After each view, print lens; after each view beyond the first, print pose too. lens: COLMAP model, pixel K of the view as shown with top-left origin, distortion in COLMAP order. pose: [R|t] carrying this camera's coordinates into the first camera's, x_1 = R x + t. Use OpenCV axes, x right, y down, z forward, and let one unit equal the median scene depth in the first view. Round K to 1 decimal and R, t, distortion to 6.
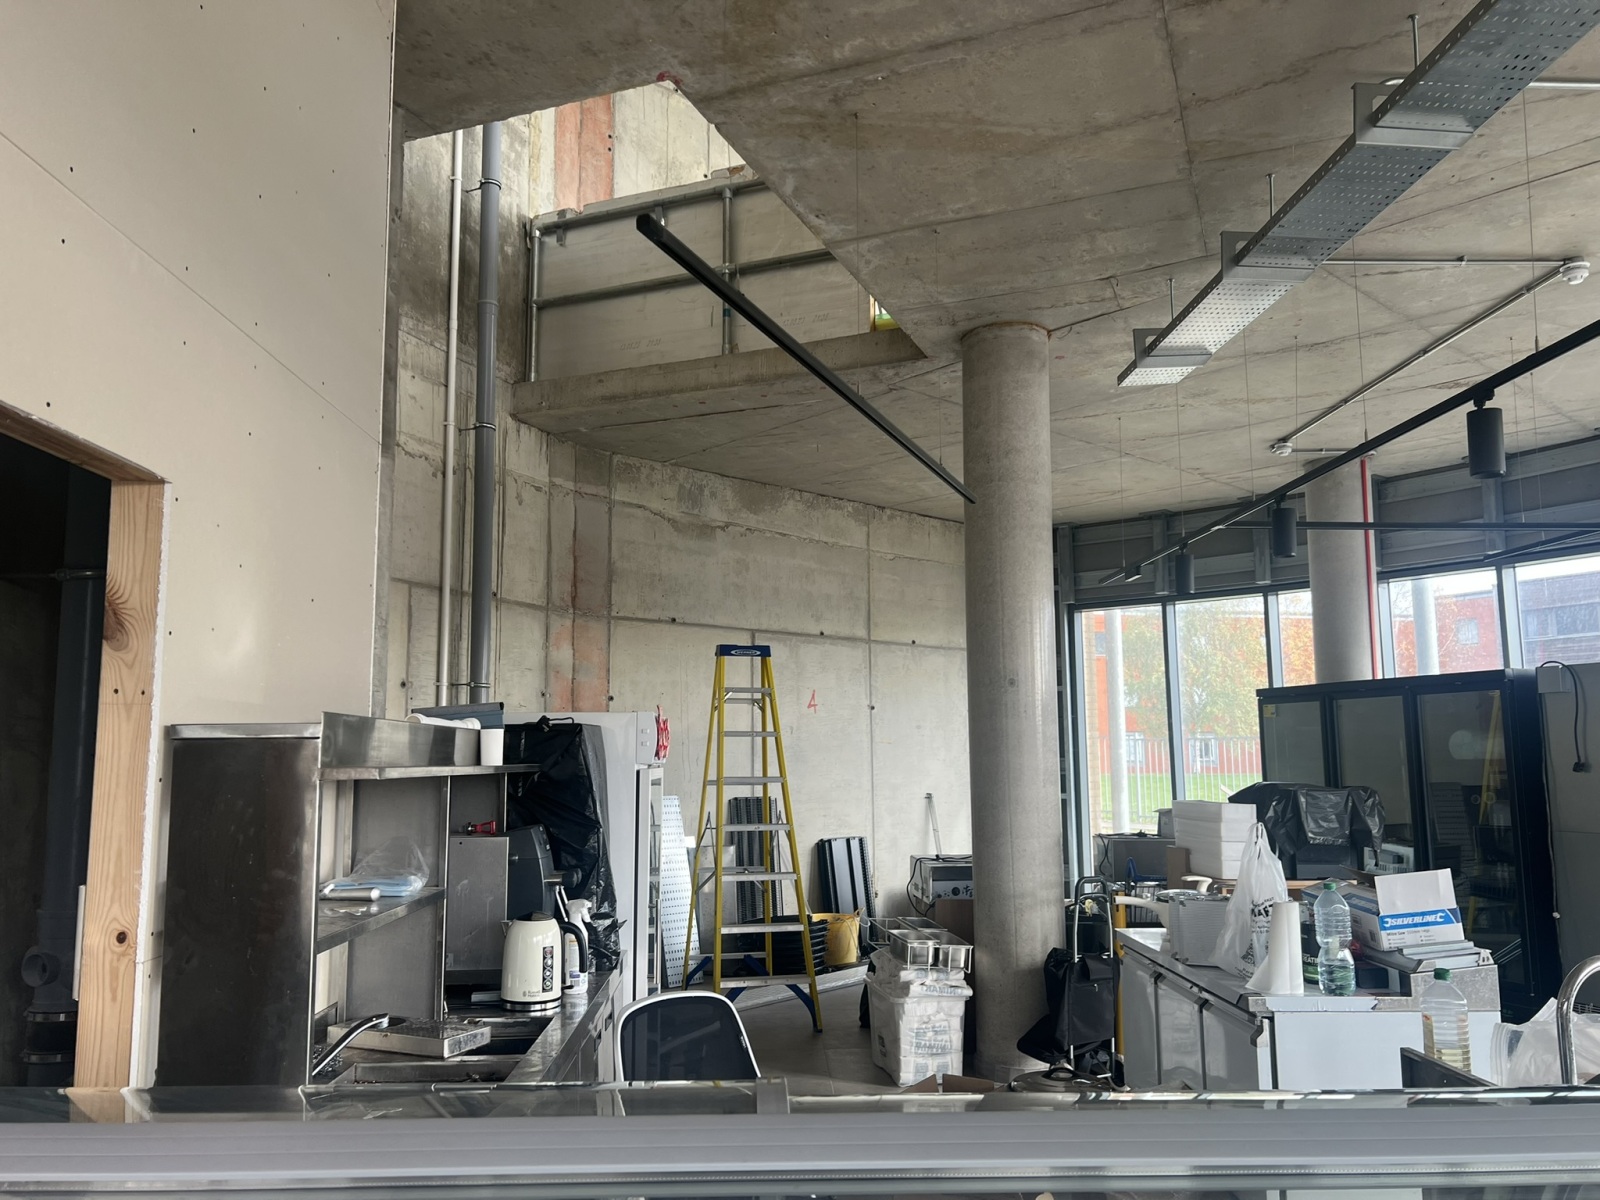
lens RADIAL K [[1194.1, 0, 806.2], [0, 1194.1, 609.0], [0, 0, 1]] dist [0.059154, -0.072602]
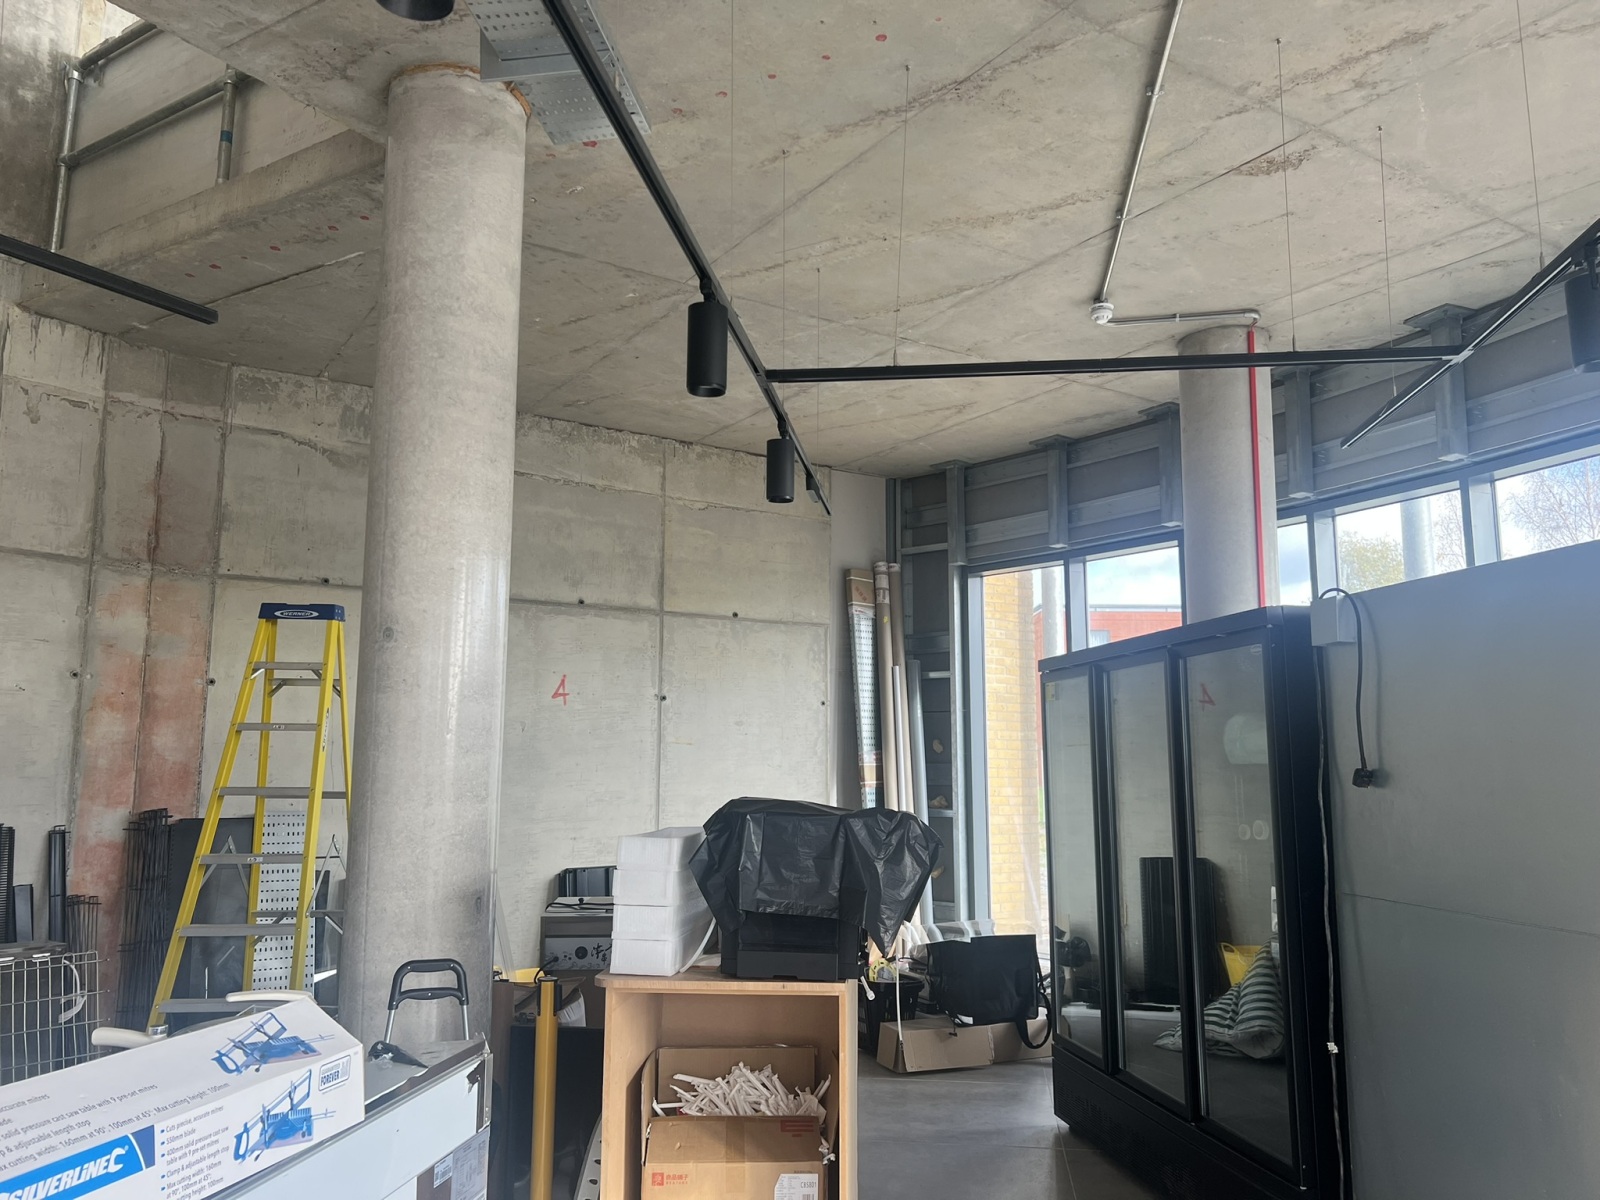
lens RADIAL K [[1194.1, 0, 842.9], [0, 1194.1, 591.8], [0, 0, 1]] dist [0.059154, -0.072602]
pose [[0.987747, -0.015772, -0.155263, 0.346605], [0.012116, 0.999627, -0.024468, 0.040347], [0.155591, 0.022287, 0.987570, 0.297052]]
